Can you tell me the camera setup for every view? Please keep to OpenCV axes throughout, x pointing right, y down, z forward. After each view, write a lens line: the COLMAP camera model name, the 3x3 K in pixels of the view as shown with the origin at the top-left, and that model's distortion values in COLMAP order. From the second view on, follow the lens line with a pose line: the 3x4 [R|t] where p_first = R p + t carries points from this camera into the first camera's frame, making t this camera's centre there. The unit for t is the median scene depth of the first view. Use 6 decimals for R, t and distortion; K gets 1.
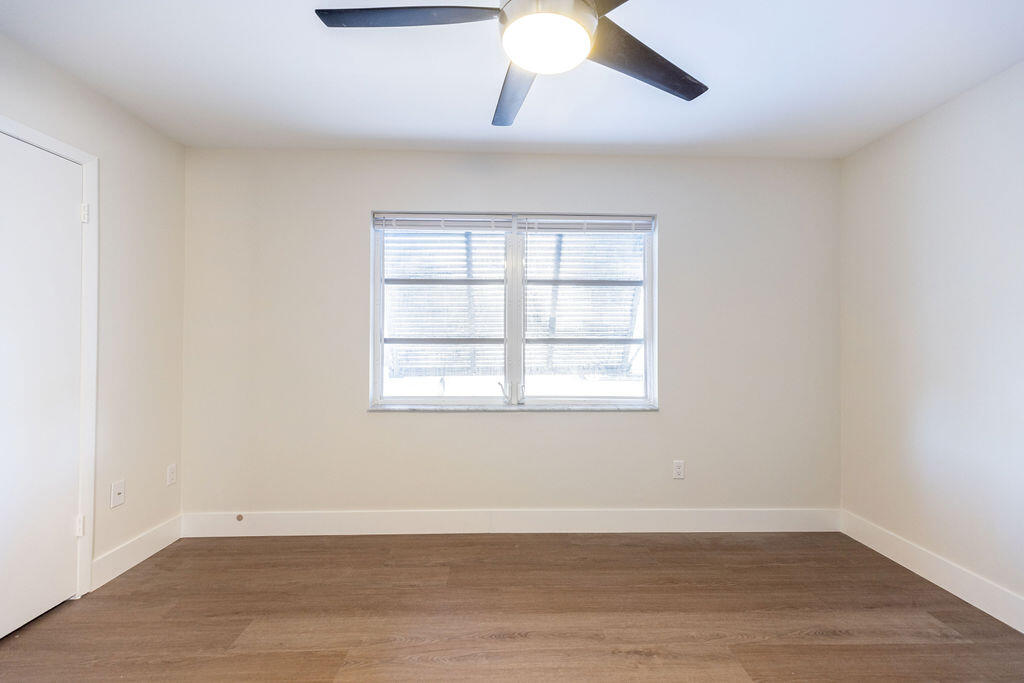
lens RADIAL K [[460.4, 0, 517.9], [0, 460.4, 336.5], [0, 0, 1]] dist [0.002430, 0.000907]
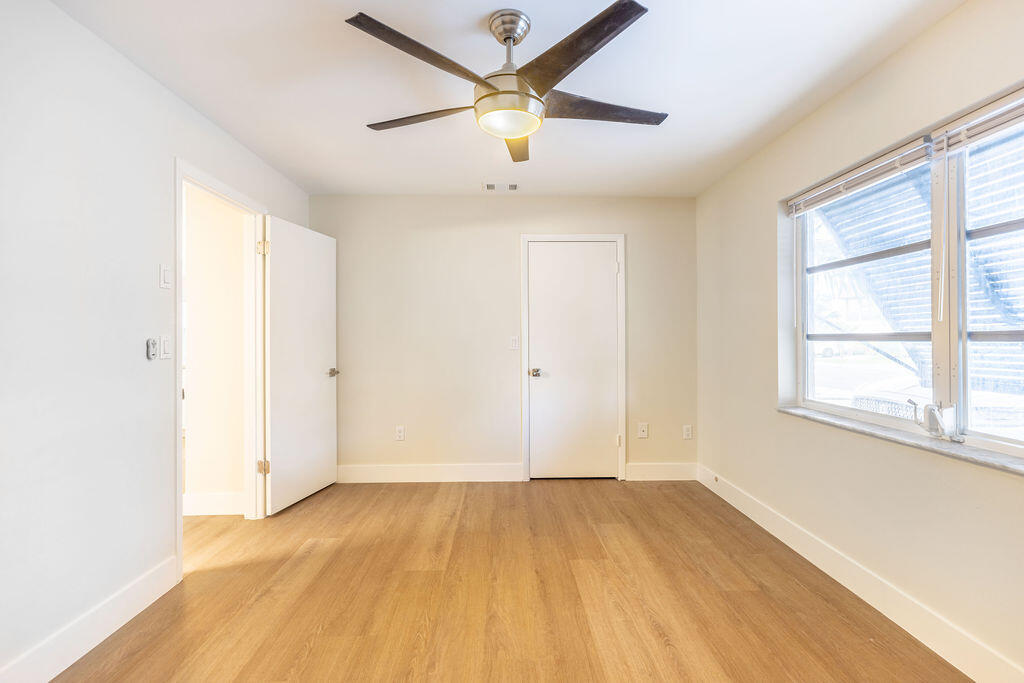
lens RADIAL K [[460.4, 0, 517.9], [0, 460.4, 336.5], [0, 0, 1]] dist [0.002430, 0.000907]
pose [[-0.012129, -0.010309, -0.999873, 0.795892], [0.009893, 0.999897, -0.010430, 0.013645], [0.999878, -0.010018, -0.012026, 0.573048]]
